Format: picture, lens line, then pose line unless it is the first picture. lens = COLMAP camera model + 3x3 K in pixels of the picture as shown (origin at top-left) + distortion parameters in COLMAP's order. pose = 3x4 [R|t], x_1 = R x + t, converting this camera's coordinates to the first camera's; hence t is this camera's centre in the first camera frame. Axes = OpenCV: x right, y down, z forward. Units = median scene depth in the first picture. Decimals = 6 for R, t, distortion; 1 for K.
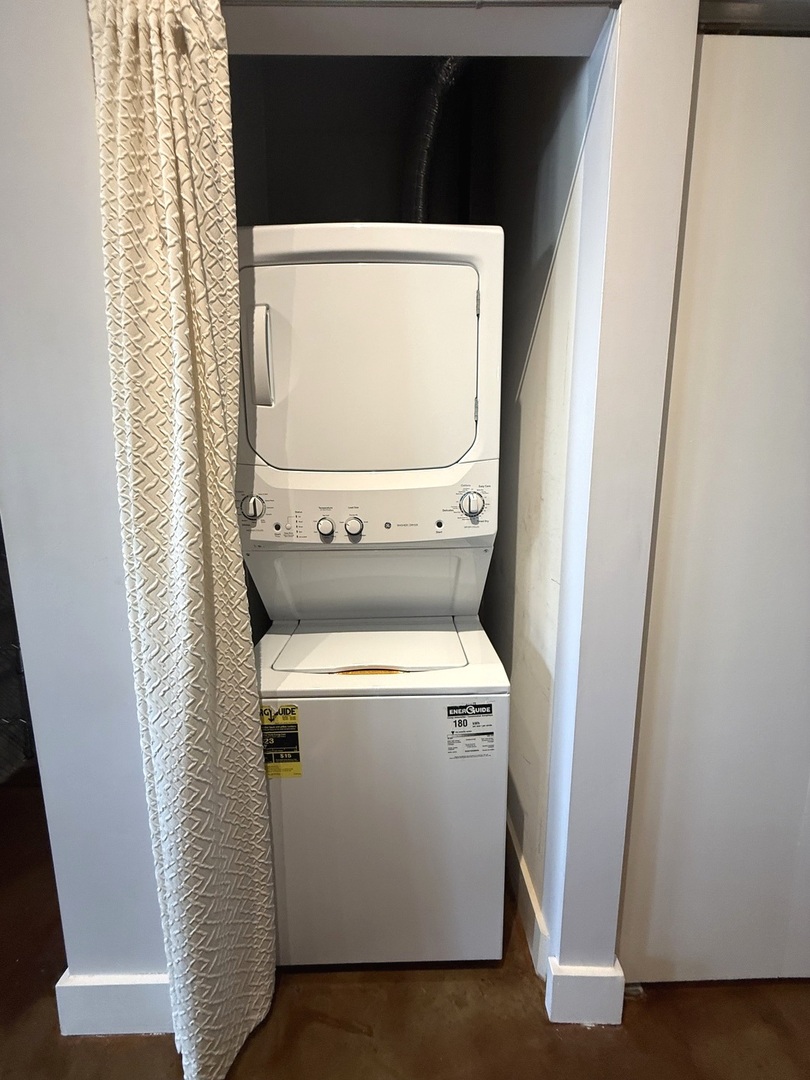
lens RADIAL K [[432.4, 0, 405.6], [0, 432.4, 541.3], [0, 0, 1]] dist [0.002956, 0.000260]
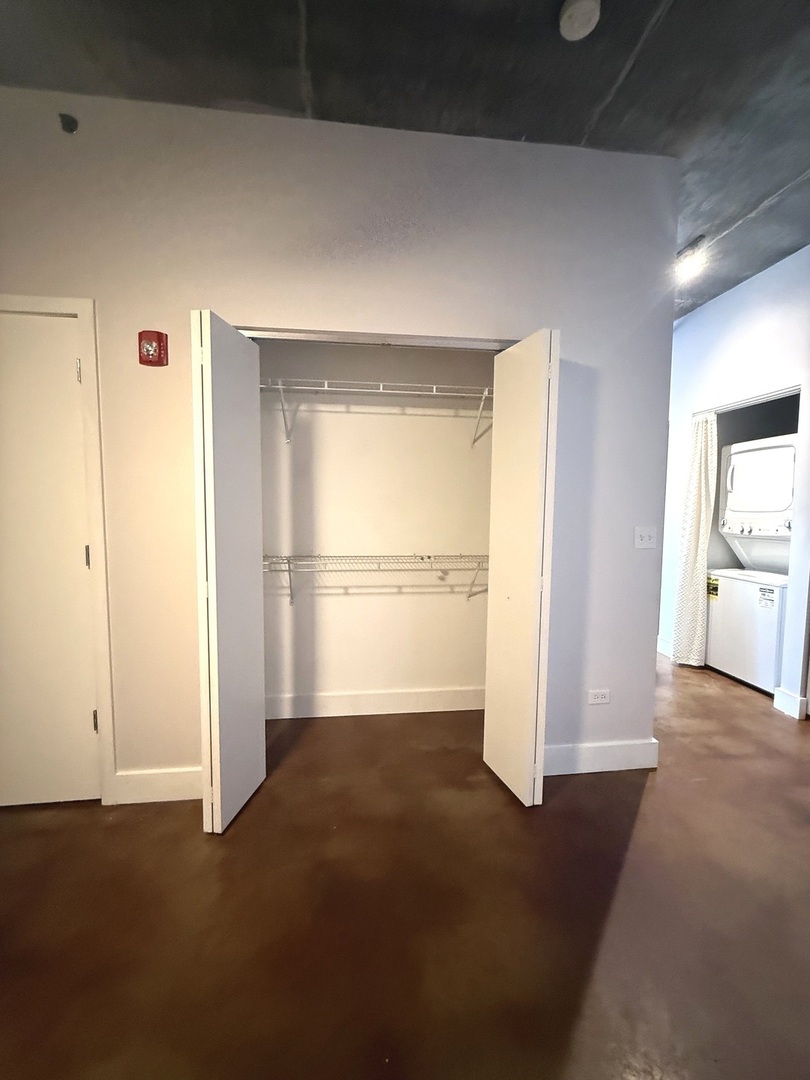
lens RADIAL K [[432.4, 0, 403.9], [0, 432.4, 539.4], [0, 0, 1]] dist [0.002956, 0.000260]
pose [[0.104603, 0.077251, -0.991509, 2.840361], [-0.166216, 0.984313, 0.059155, 0.278522], [0.980525, 0.158617, 0.115803, -1.880557]]
